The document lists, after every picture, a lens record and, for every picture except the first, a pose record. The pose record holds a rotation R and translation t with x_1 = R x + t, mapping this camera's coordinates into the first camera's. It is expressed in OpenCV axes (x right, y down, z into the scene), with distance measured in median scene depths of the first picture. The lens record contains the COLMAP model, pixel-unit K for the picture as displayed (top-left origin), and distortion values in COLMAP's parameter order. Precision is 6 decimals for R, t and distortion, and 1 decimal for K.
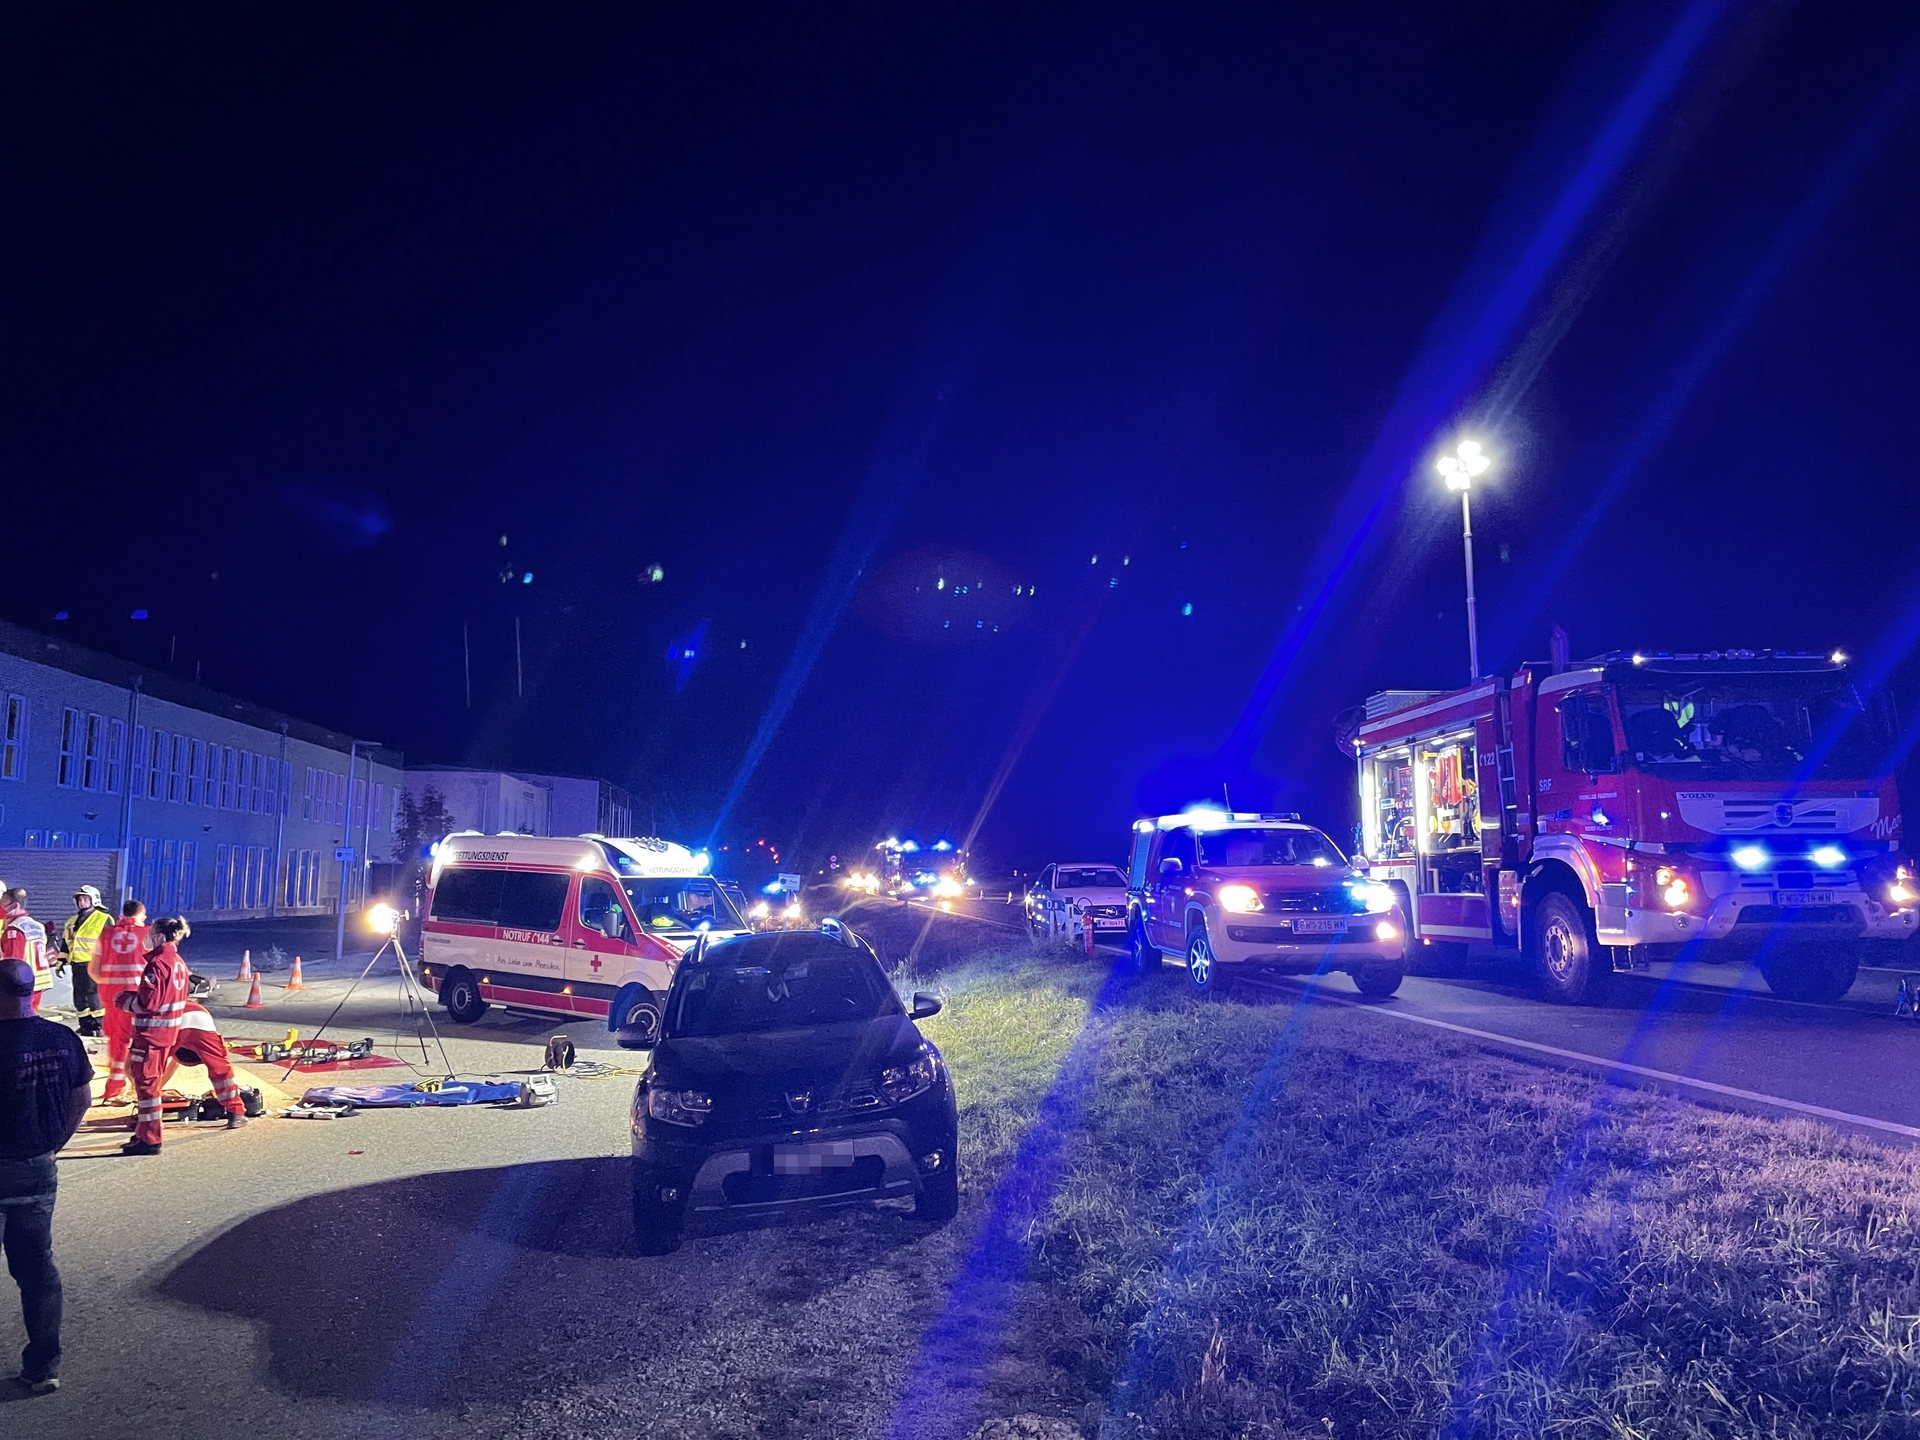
lens RADIAL K [[1434.4, 0, 960.0], [0, 1434.4, 720.0], [0, 0, 1]] dist [0.152058, -0.136008]
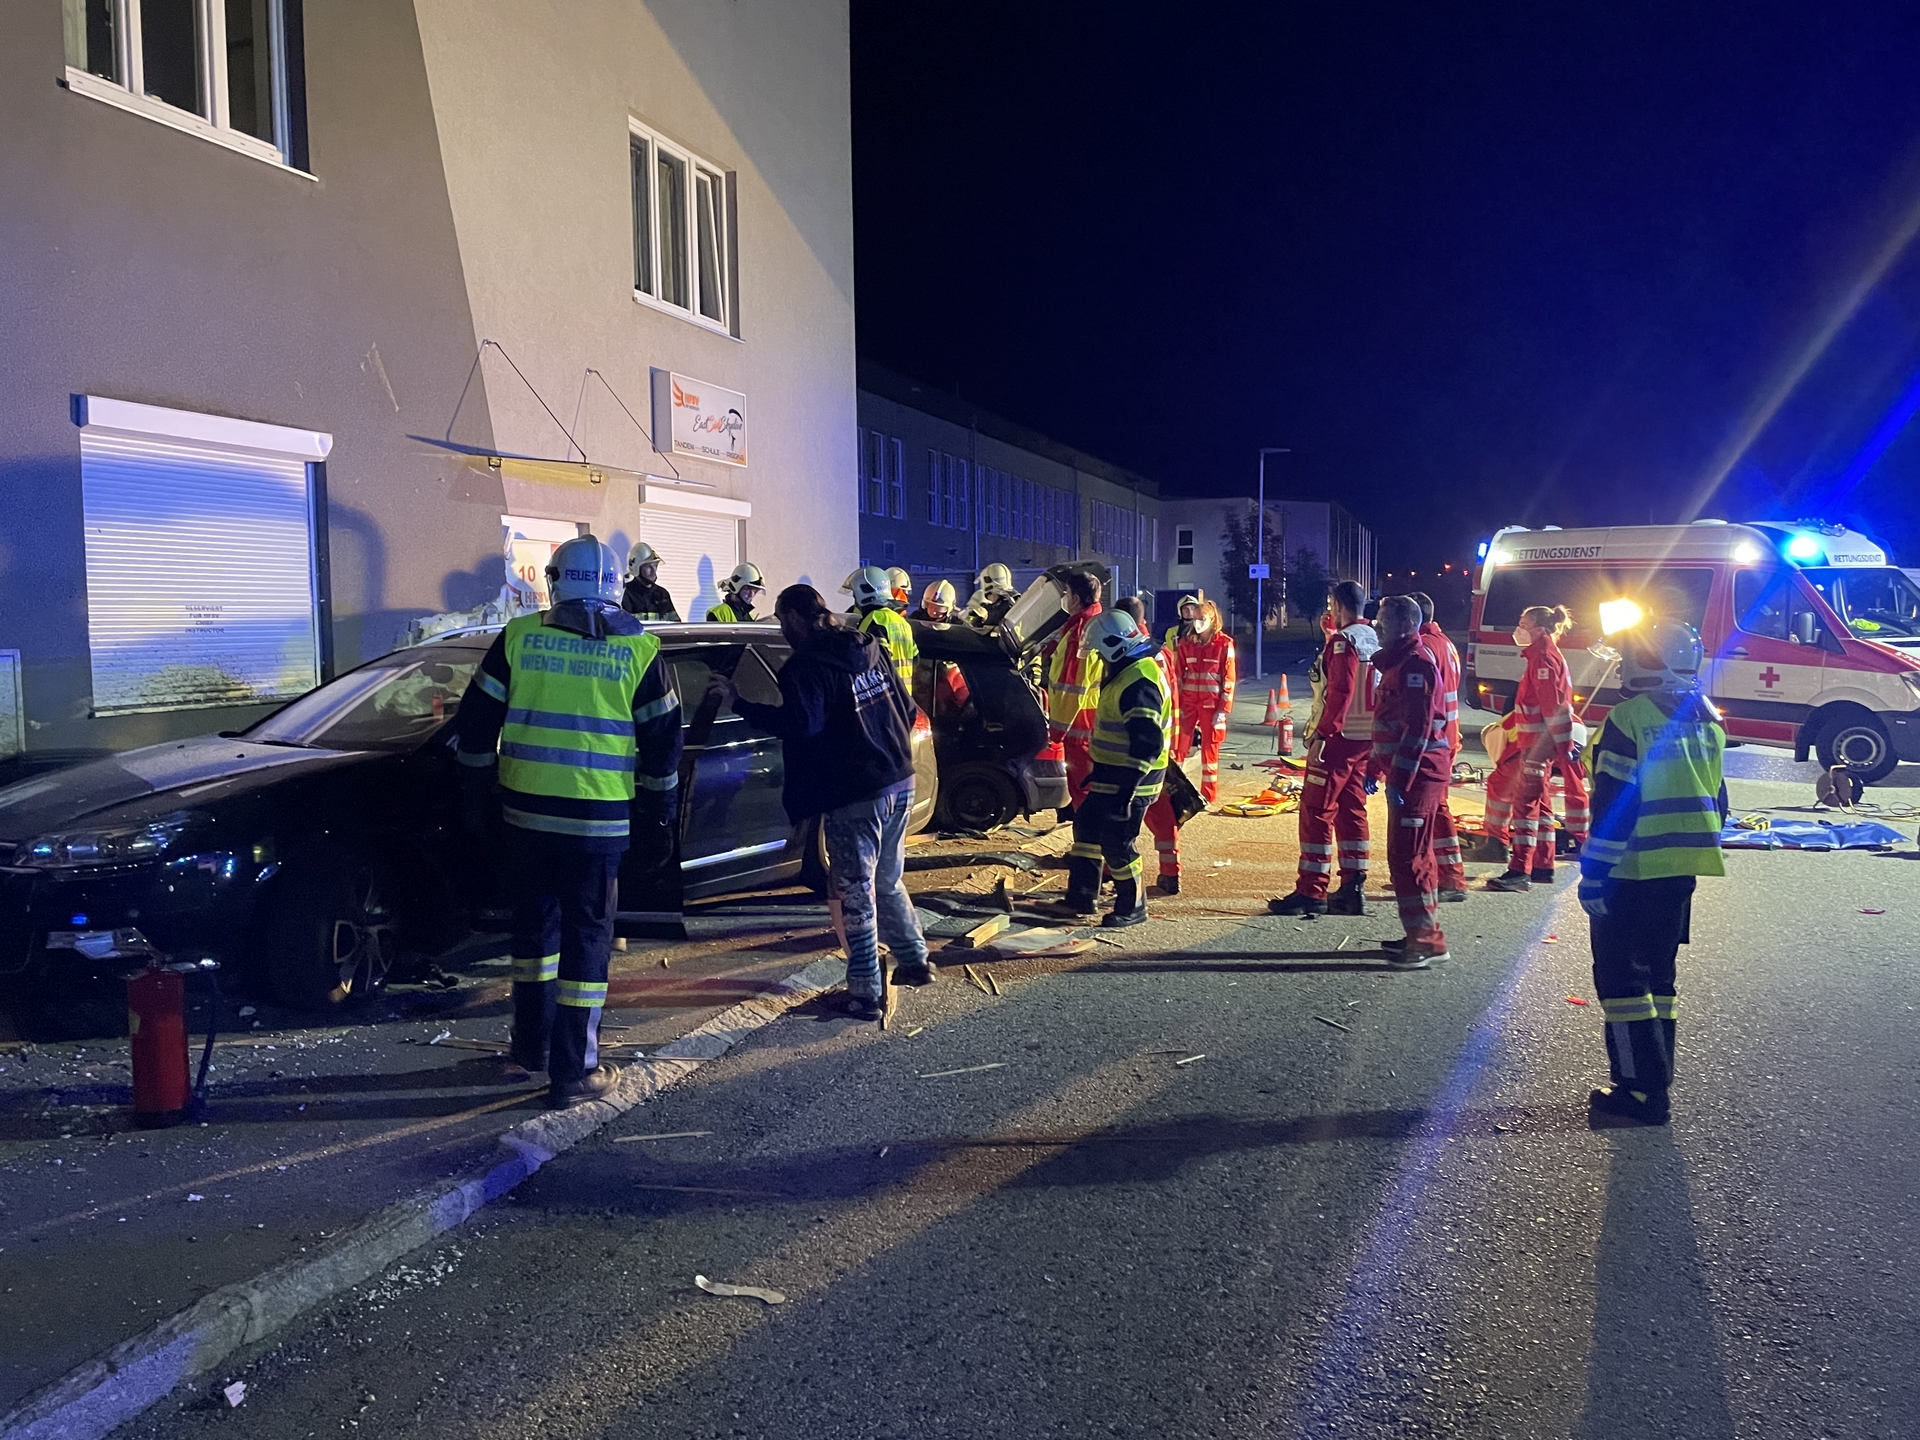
lens RADIAL K [[1434.4, 0, 960.0], [0, 1434.4, 720.0], [0, 0, 1]] dist [0.152058, -0.136008]
pose [[0.913414, 0.004234, -0.407010, -0.320367], [0.069881, 0.983467, 0.167058, 0.024624], [0.400988, -0.181035, 0.898017, 0.094040]]
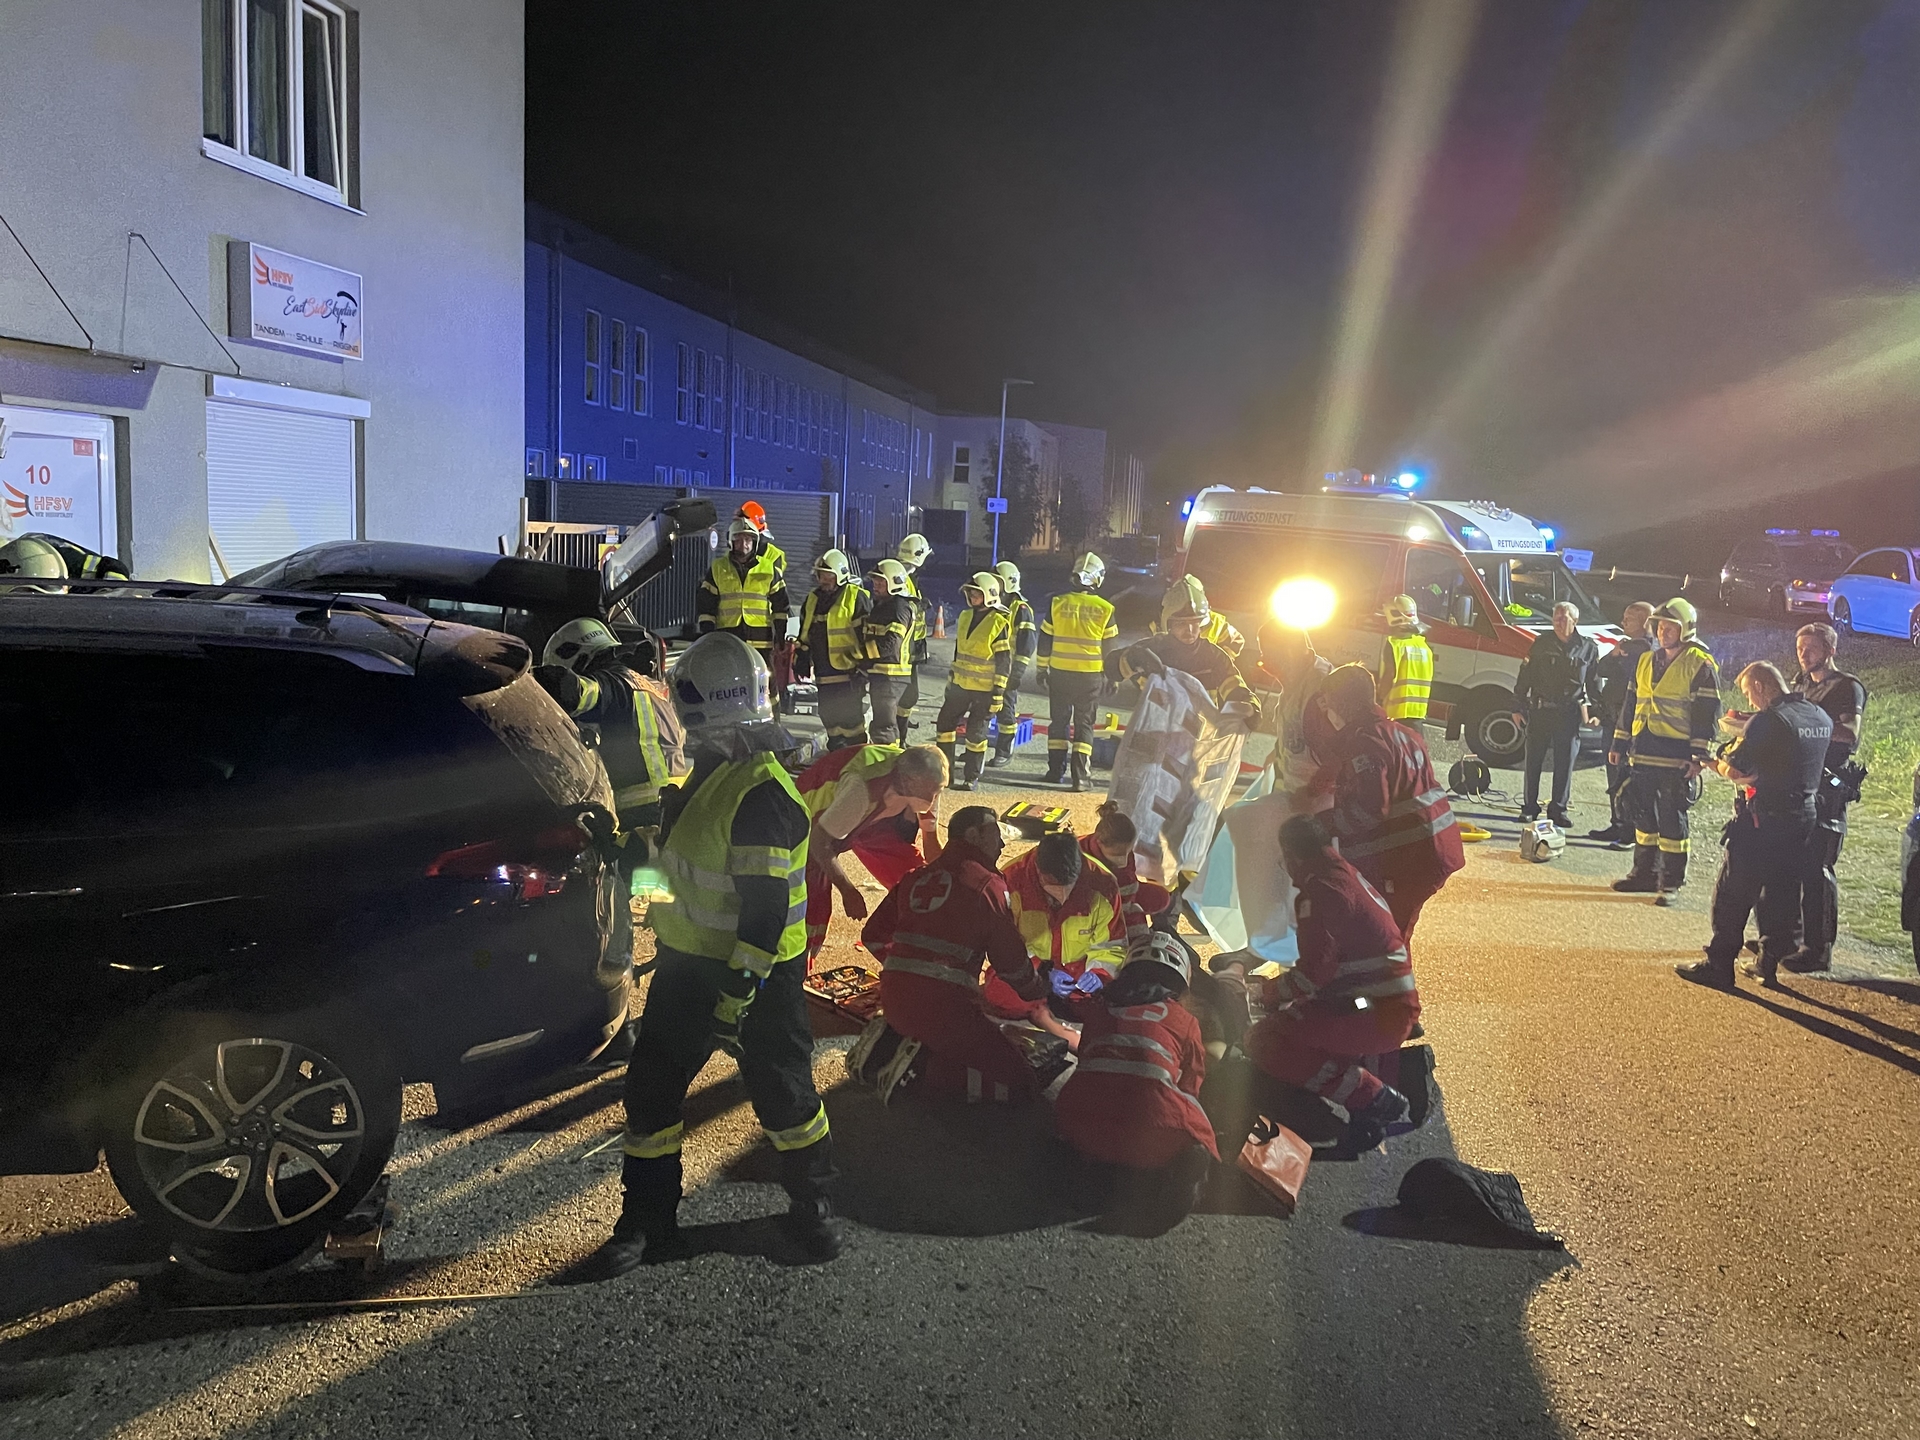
lens RADIAL K [[1434.4, 0, 960.0], [0, 1434.4, 720.0], [0, 0, 1]] dist [0.152058, -0.136008]
pose [[0.959742, 0.072555, -0.271350, -0.275015], [-0.006368, 0.971434, 0.237224, 0.011349], [0.280811, -0.225946, 0.932788, 0.163985]]
